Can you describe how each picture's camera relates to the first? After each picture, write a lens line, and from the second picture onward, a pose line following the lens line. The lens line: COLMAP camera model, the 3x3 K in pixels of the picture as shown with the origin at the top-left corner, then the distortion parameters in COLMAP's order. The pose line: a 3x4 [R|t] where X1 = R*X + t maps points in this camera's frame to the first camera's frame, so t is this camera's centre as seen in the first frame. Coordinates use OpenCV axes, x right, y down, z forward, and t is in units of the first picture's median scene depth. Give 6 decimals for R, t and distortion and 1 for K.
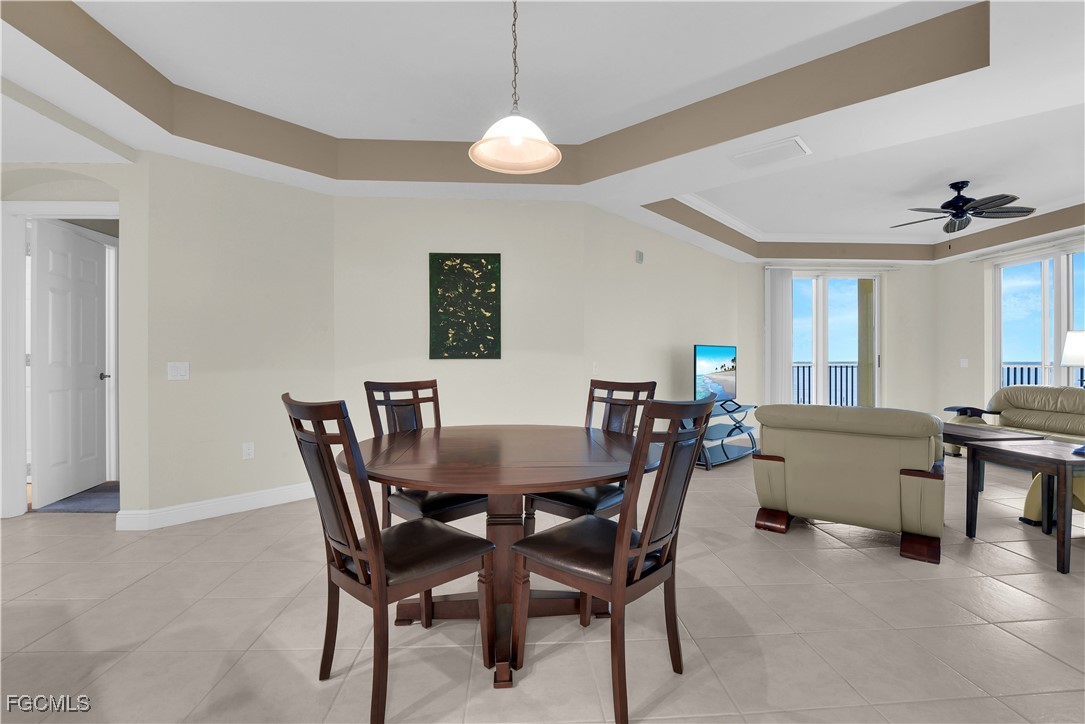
lens RADIAL K [[491.9, 0, 545.8], [0, 491.9, 361.8], [0, 0, 1]] dist [0.028698, -0.035334]
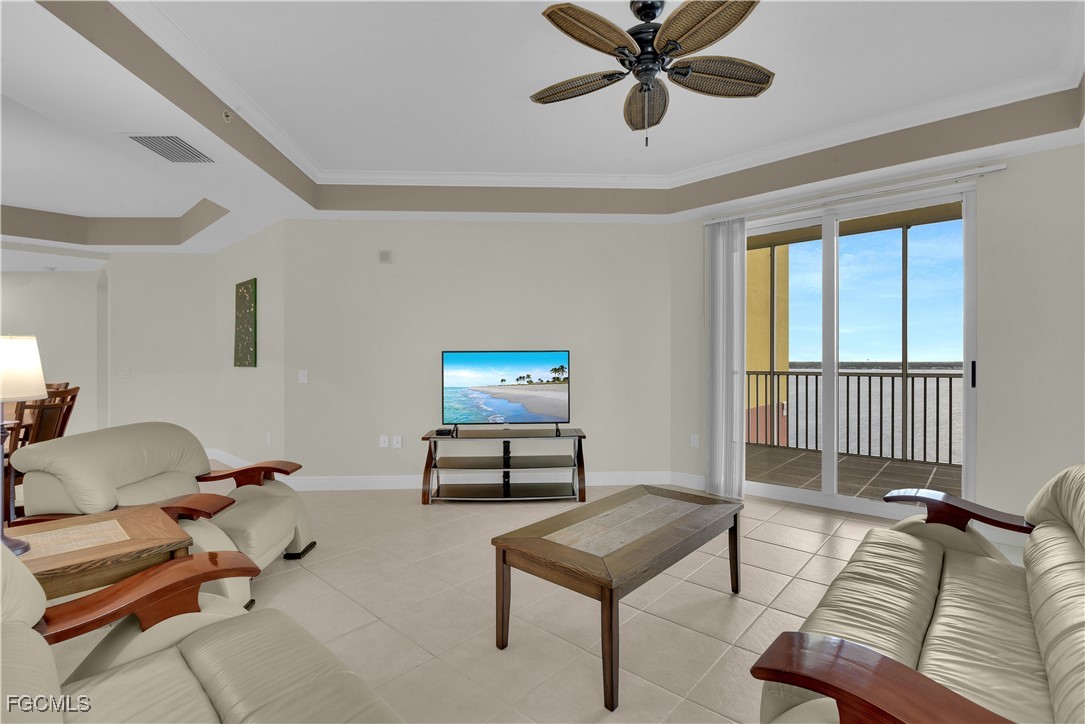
lens RADIAL K [[491.9, 0, 545.8], [0, 491.9, 361.8], [0, 0, 1]] dist [0.028698, -0.035334]
pose [[0.696341, 0.001746, -0.717709, 1.240715], [-0.006741, 0.999969, -0.004108, -0.016631], [0.717679, 0.007698, 0.696331, 0.669528]]
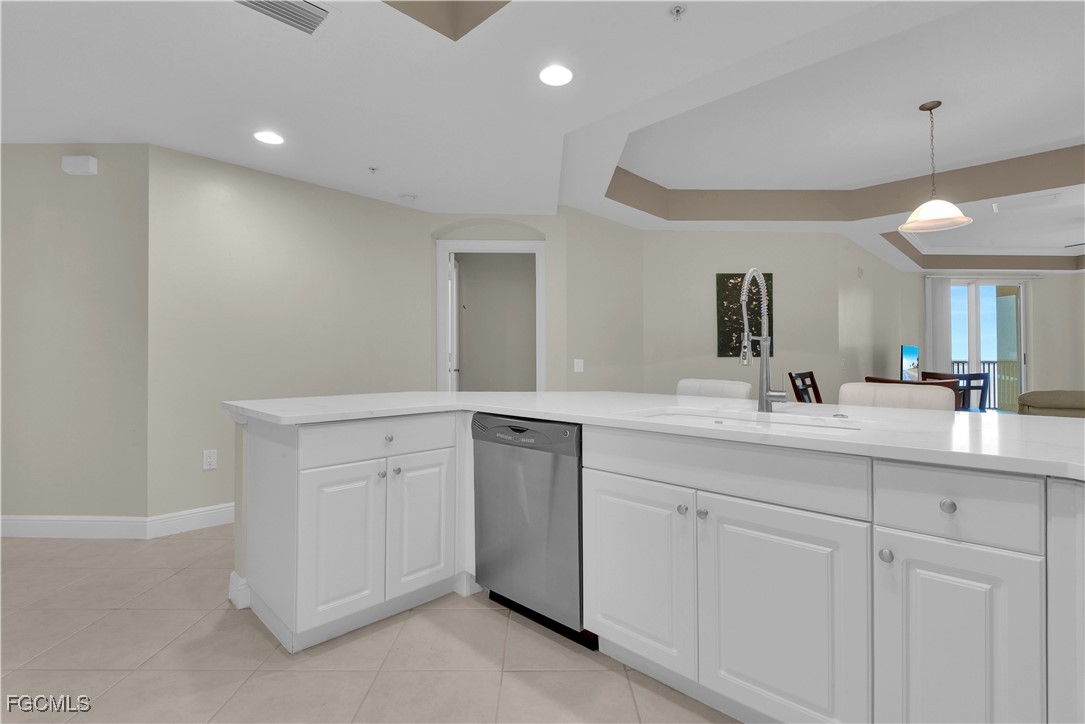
lens RADIAL K [[491.9, 0, 545.8], [0, 491.9, 361.8], [0, 0, 1]] dist [0.028698, -0.035334]
pose [[0.998527, -0.001324, -0.054235, -0.601779], [0.001293, 0.999999, -0.000601, 0.007113], [0.054236, 0.000530, 0.998528, -0.292880]]
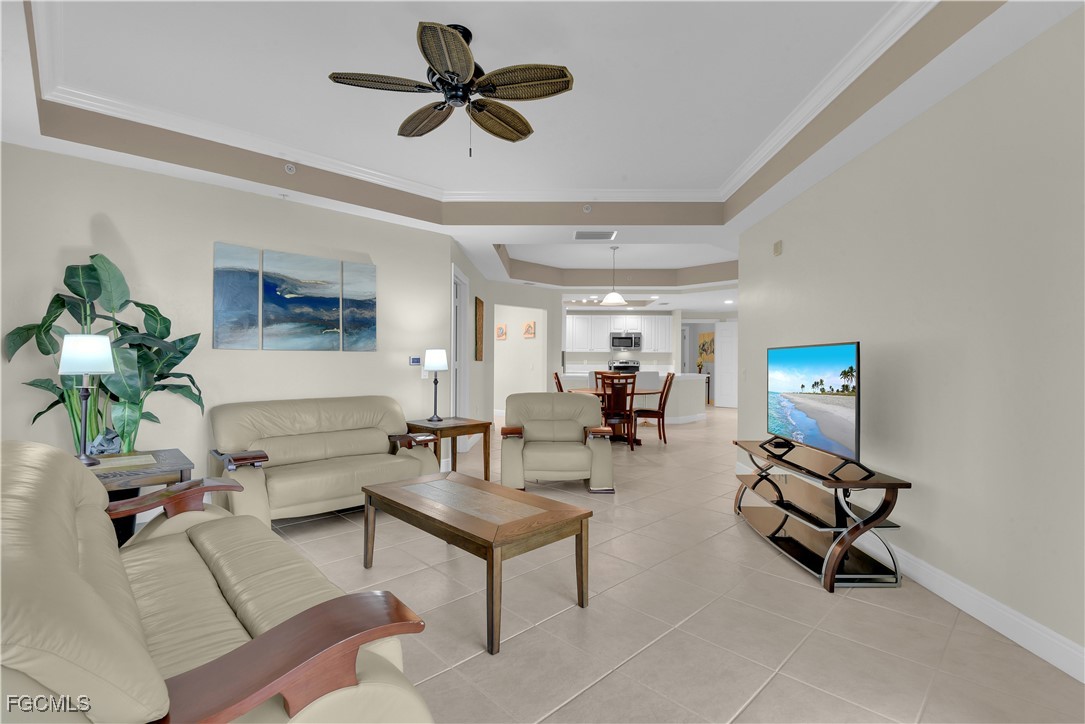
lens RADIAL K [[491.9, 0, 545.8], [0, 491.9, 361.8], [0, 0, 1]] dist [0.028698, -0.035334]
pose [[-0.756255, -0.000326, -0.654277, 1.237943], [-0.004365, 0.999980, 0.004547, -0.020481], [0.654263, 0.006295, -0.756241, 1.622554]]
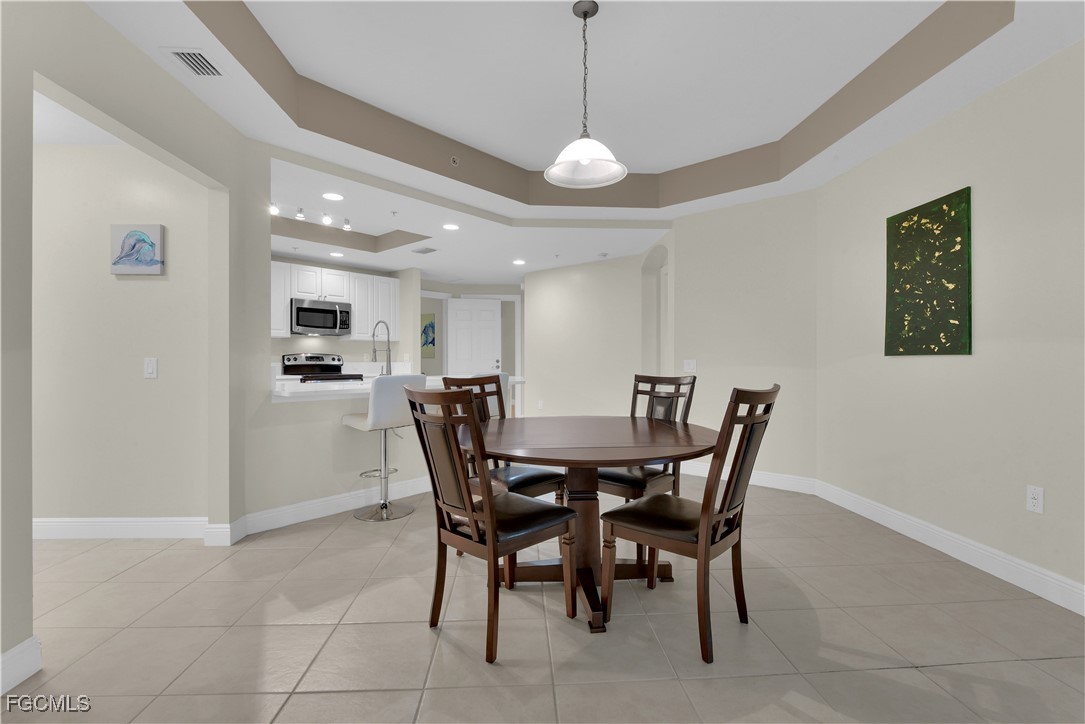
lens RADIAL K [[491.9, 0, 545.8], [0, 491.9, 361.8], [0, 0, 1]] dist [0.028698, -0.035334]
pose [[-0.000391, 0.003456, -0.999994, 0.533223], [-0.000414, 0.999994, 0.003456, 0.001426], [1.000000, 0.000415, -0.000389, 0.461127]]
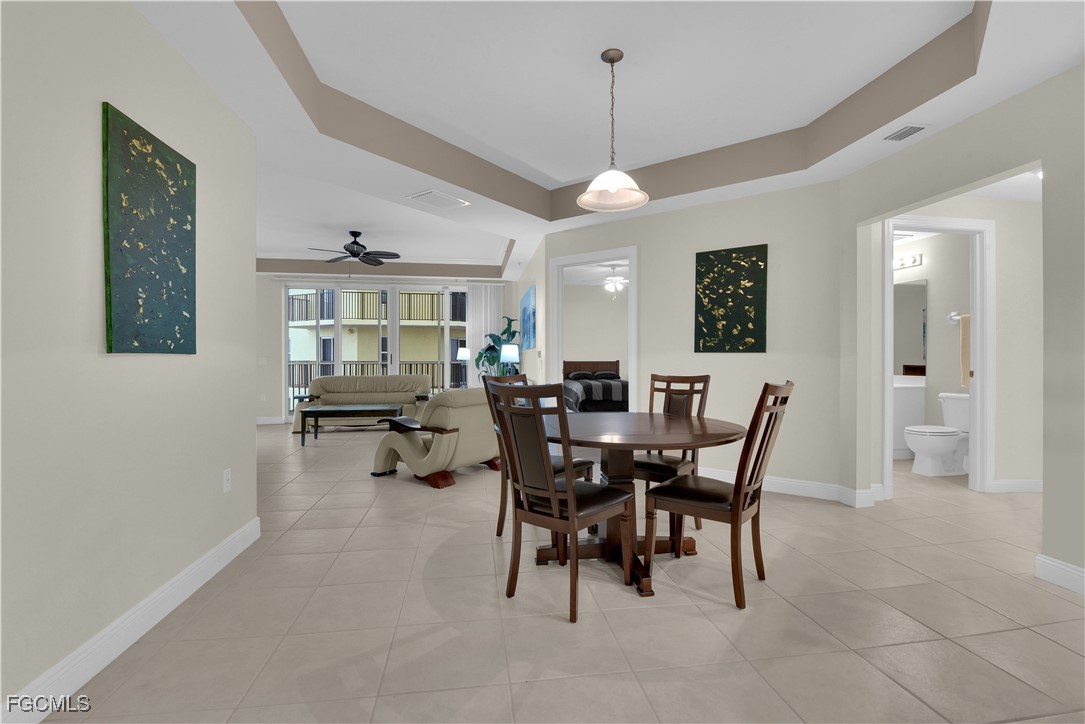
lens RADIAL K [[491.9, 0, 545.8], [0, 491.9, 361.8], [0, 0, 1]] dist [0.028698, -0.035334]
pose [[-0.093836, -0.003589, 0.995581, -0.683404], [0.001229, 0.999992, 0.003721, 0.001268], [-0.995587, 0.001573, -0.093831, 0.656840]]
